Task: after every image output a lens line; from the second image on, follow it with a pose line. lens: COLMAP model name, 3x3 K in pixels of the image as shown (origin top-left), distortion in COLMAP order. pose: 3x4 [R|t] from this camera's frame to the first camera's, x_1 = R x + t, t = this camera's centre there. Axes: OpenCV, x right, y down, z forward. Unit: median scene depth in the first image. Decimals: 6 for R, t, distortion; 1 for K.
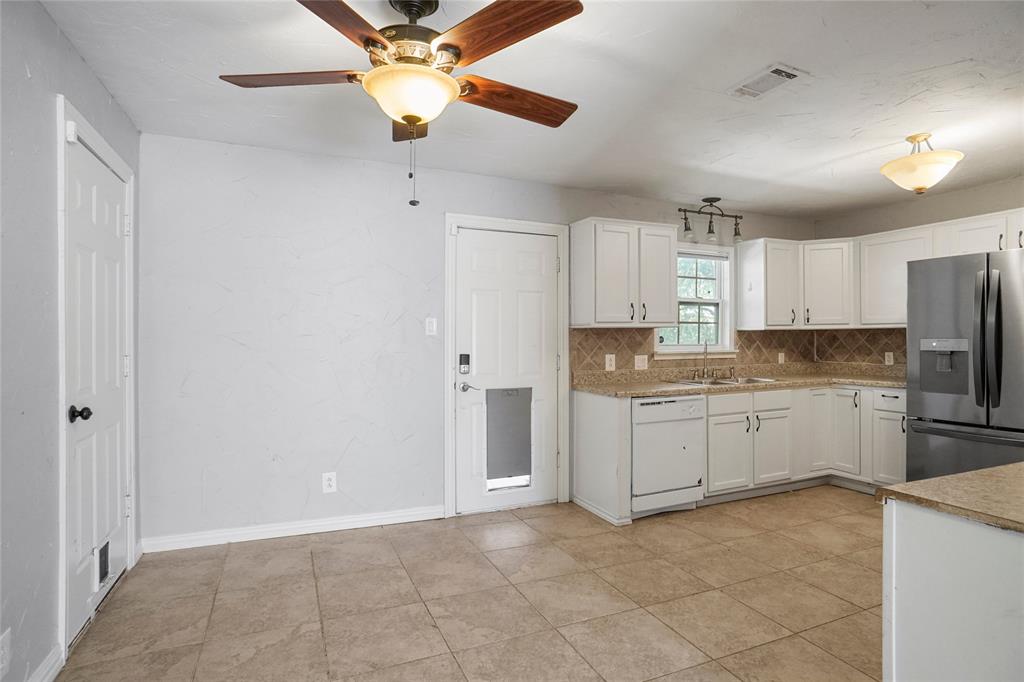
lens RADIAL K [[546.6, 0, 521.6], [0, 546.6, 336.4], [0, 0, 1]] dist [-0.062689, 0.041246]
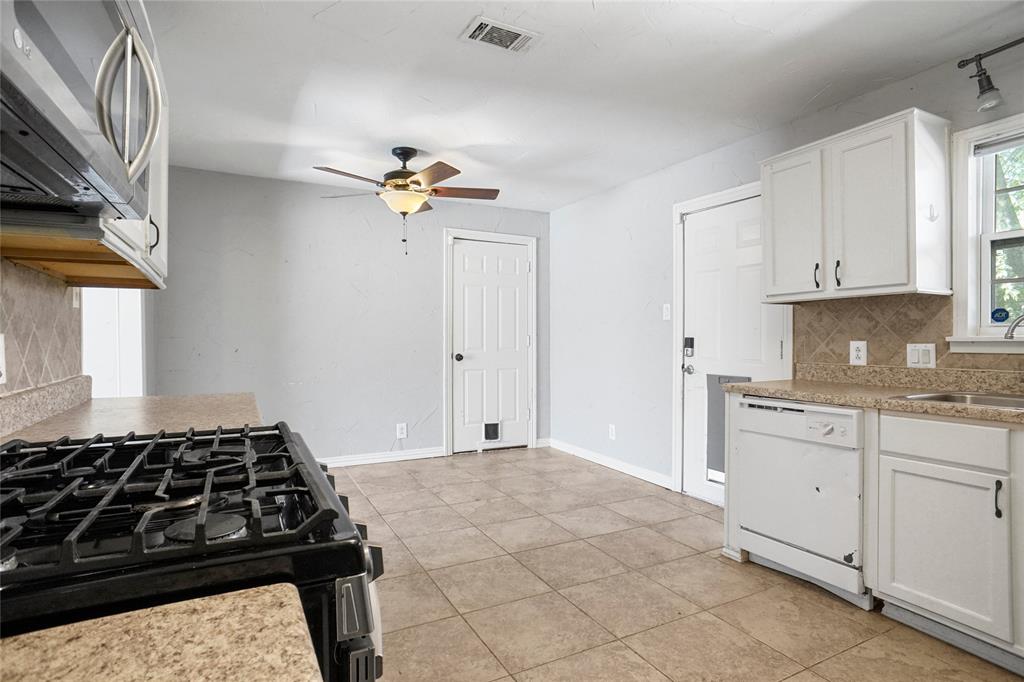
lens RADIAL K [[546.6, 0, 521.6], [0, 546.6, 336.4], [0, 0, 1]] dist [-0.062689, 0.041246]
pose [[0.061719, -0.001599, -0.998092, 0.807879], [0.002366, 0.999996, -0.001456, 0.028434], [0.998091, -0.002272, 0.061722, 0.567803]]
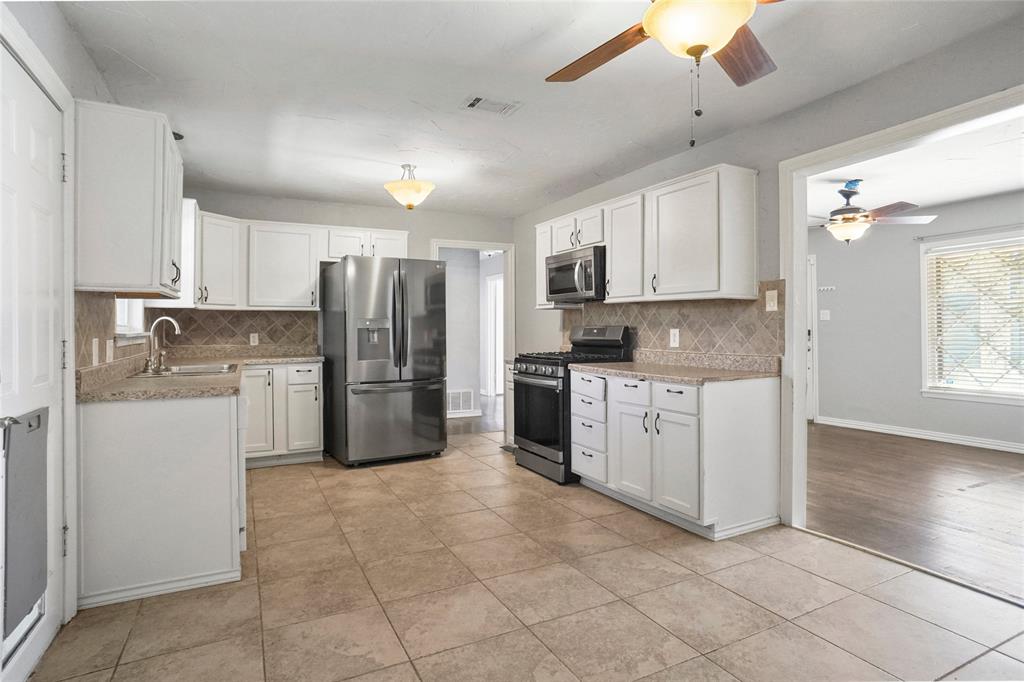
lens RADIAL K [[546.6, 0, 521.6], [0, 546.6, 336.4], [0, 0, 1]] dist [-0.062689, 0.041246]
pose [[-0.054172, -0.013928, 0.998434, -0.455880], [0.002200, 0.999899, 0.014068, 0.023426], [-0.998529, 0.002958, -0.054136, 0.579509]]
